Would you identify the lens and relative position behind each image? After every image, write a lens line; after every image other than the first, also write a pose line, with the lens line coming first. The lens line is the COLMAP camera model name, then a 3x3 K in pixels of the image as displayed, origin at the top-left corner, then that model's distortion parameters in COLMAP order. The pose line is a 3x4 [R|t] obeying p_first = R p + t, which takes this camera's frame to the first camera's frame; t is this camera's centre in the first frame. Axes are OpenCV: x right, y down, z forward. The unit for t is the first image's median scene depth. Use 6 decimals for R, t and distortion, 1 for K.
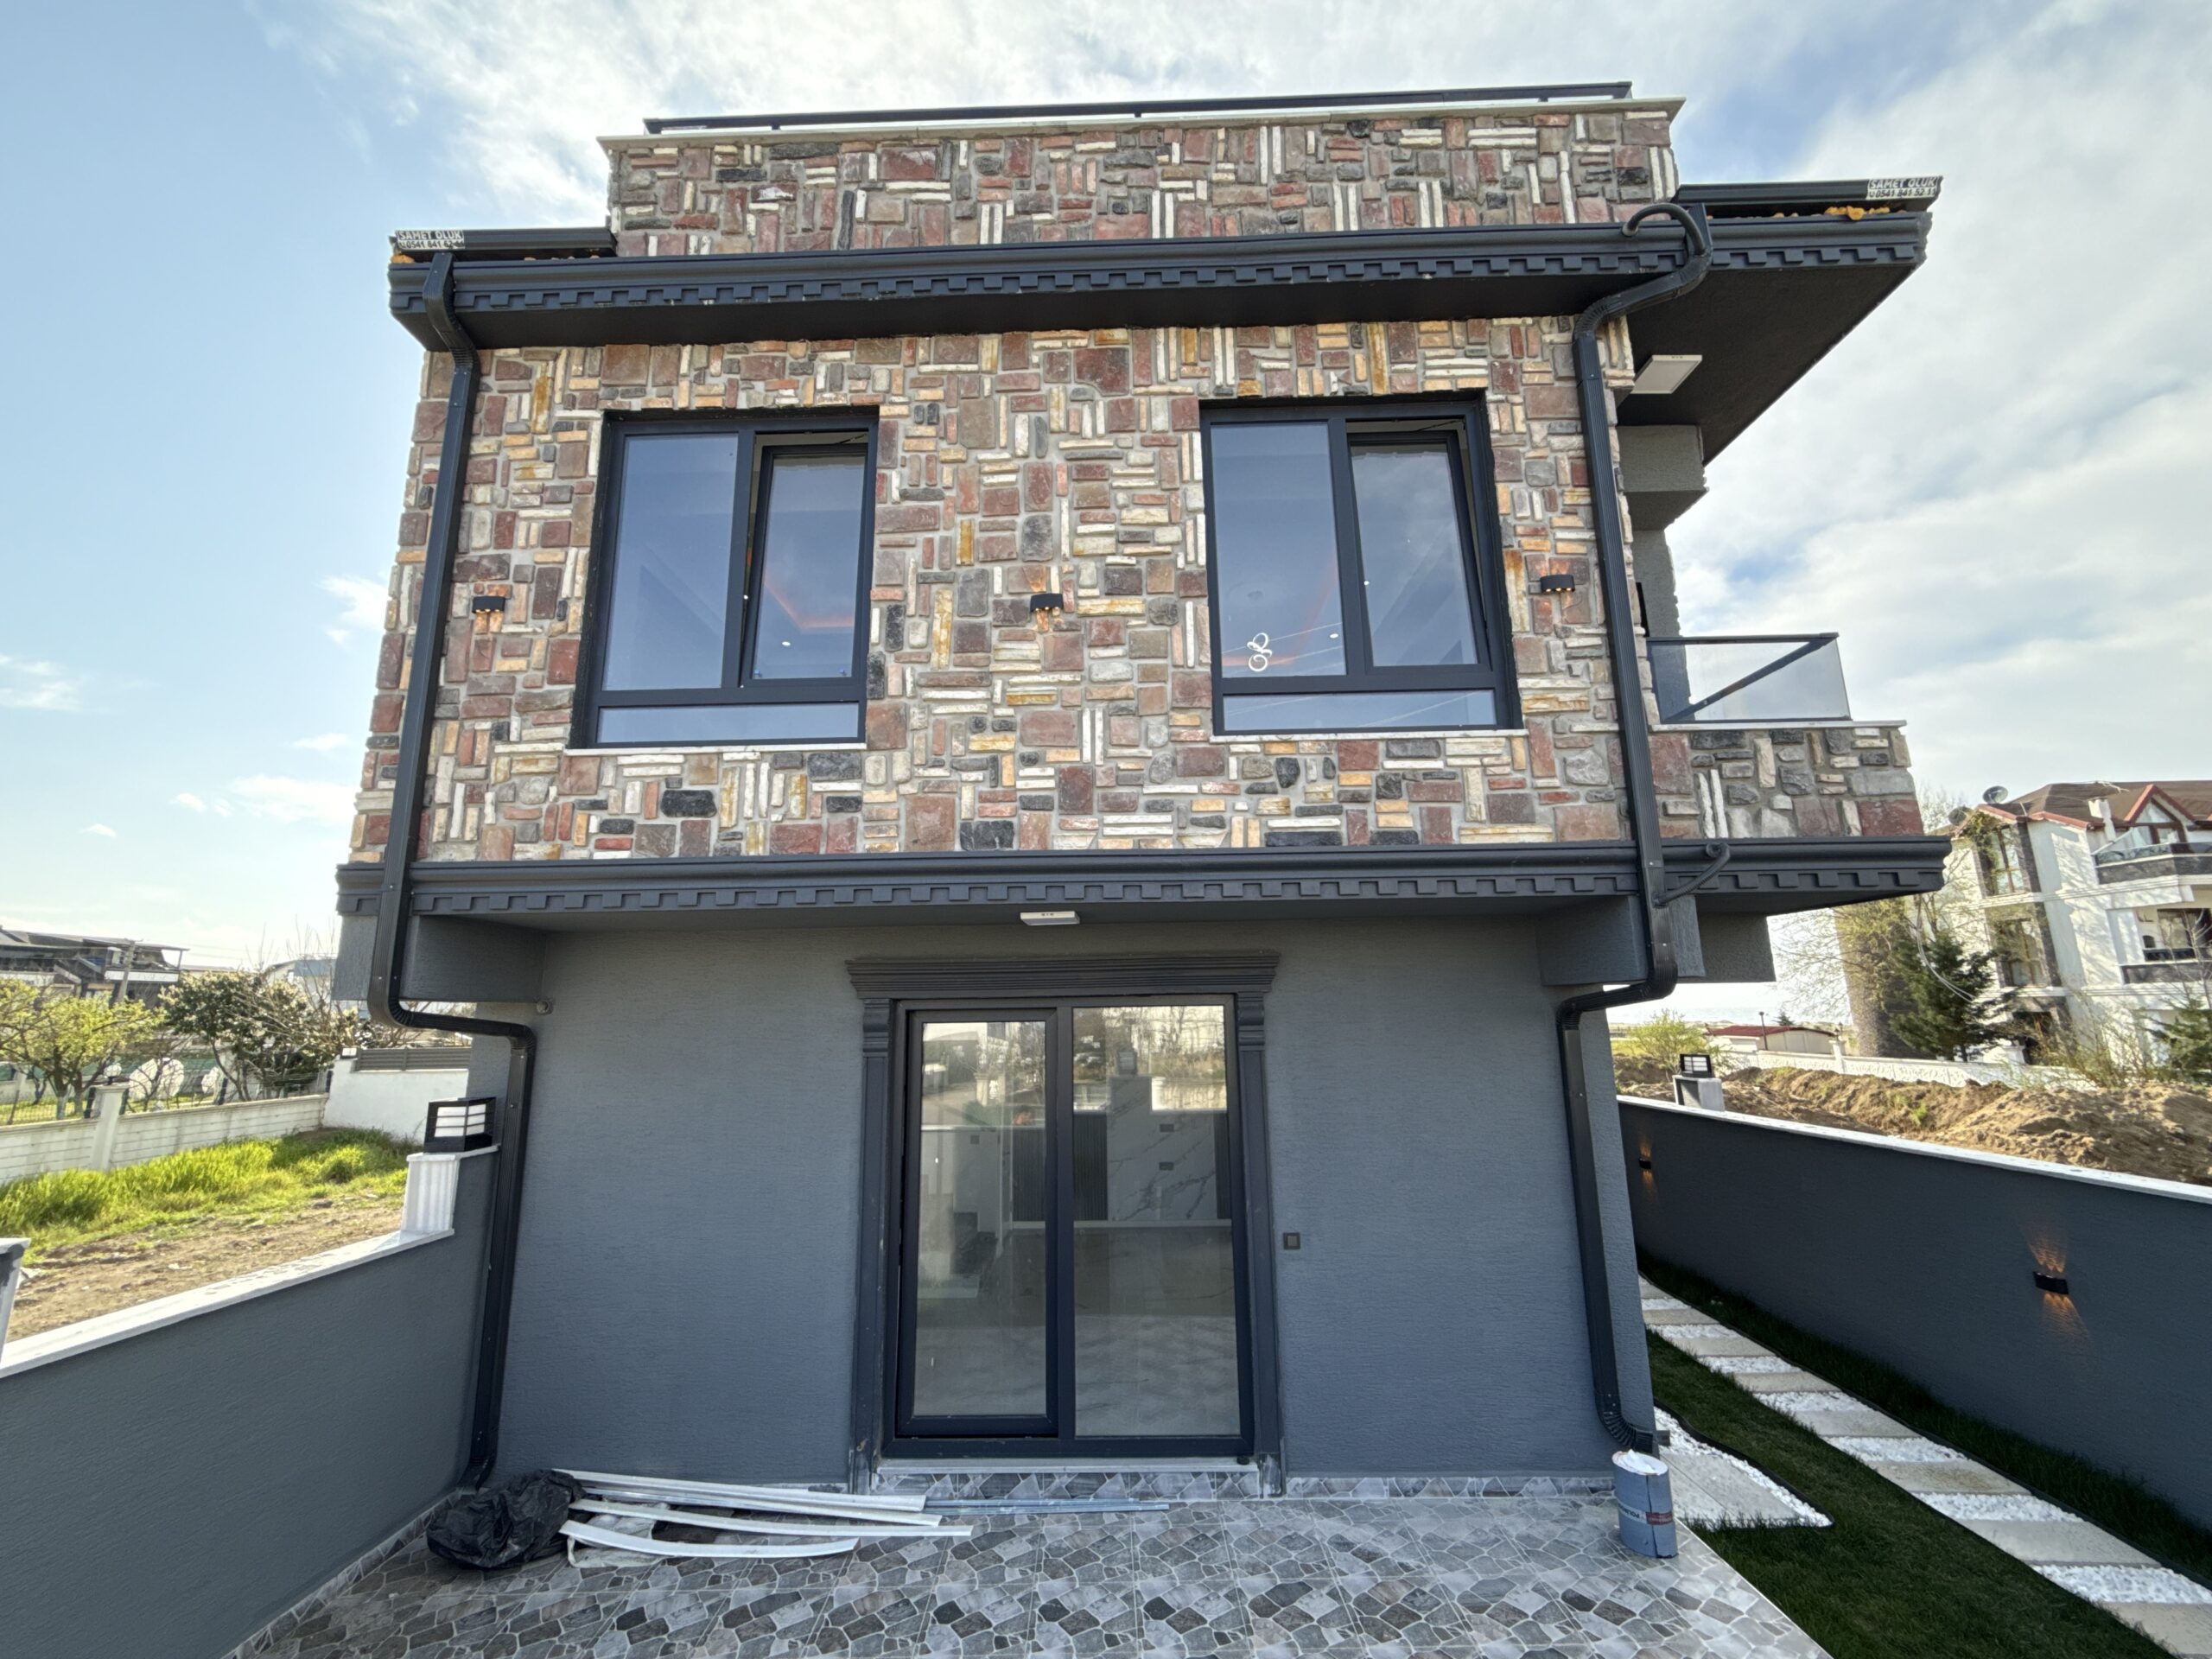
lens RADIAL K [[906.1, 0, 1104.5], [0, 906.1, 831.7], [0, 0, 1]] dist [0.001552, 0.000500]
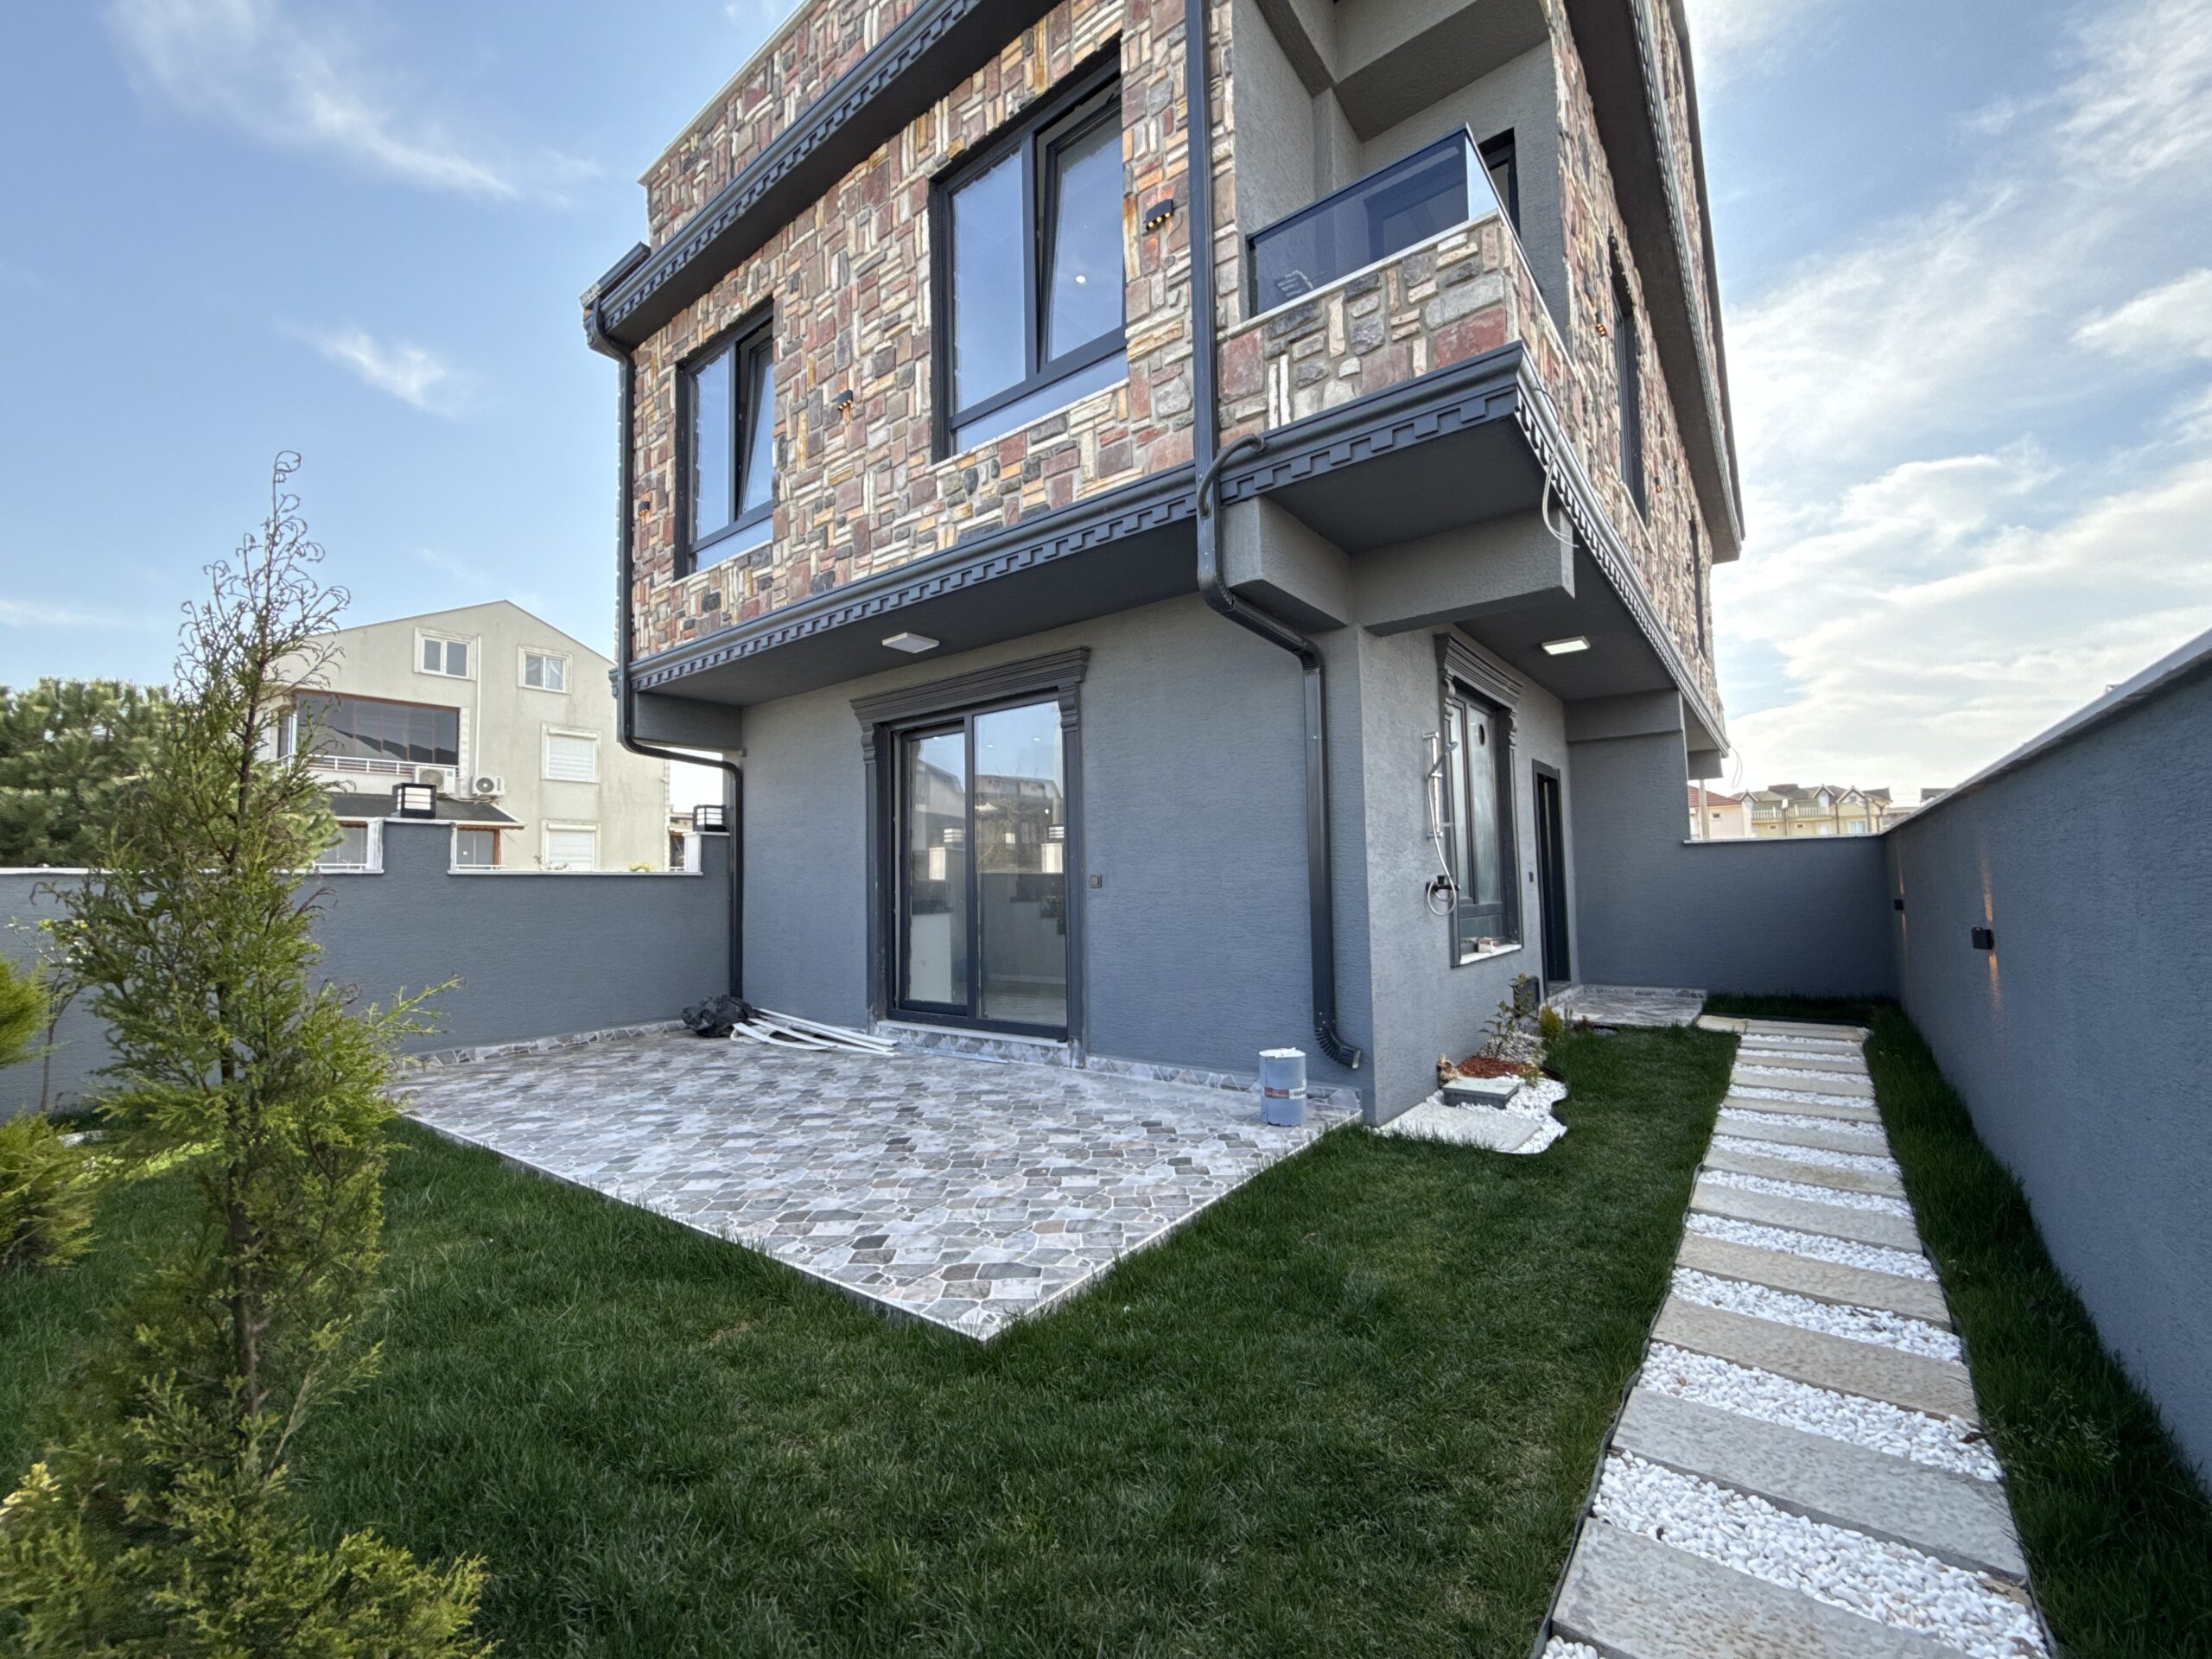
lens RADIAL K [[905.6, 0, 1106.0], [0, 905.6, 829.5], [0, 0, 1]] dist [0.004630, 0.000767]
pose [[0.800731, -0.040609, -0.597646, 1.008218], [0.127816, 0.986306, 0.104231, 0.278034], [0.585229, -0.159850, 0.794956, 0.064004]]
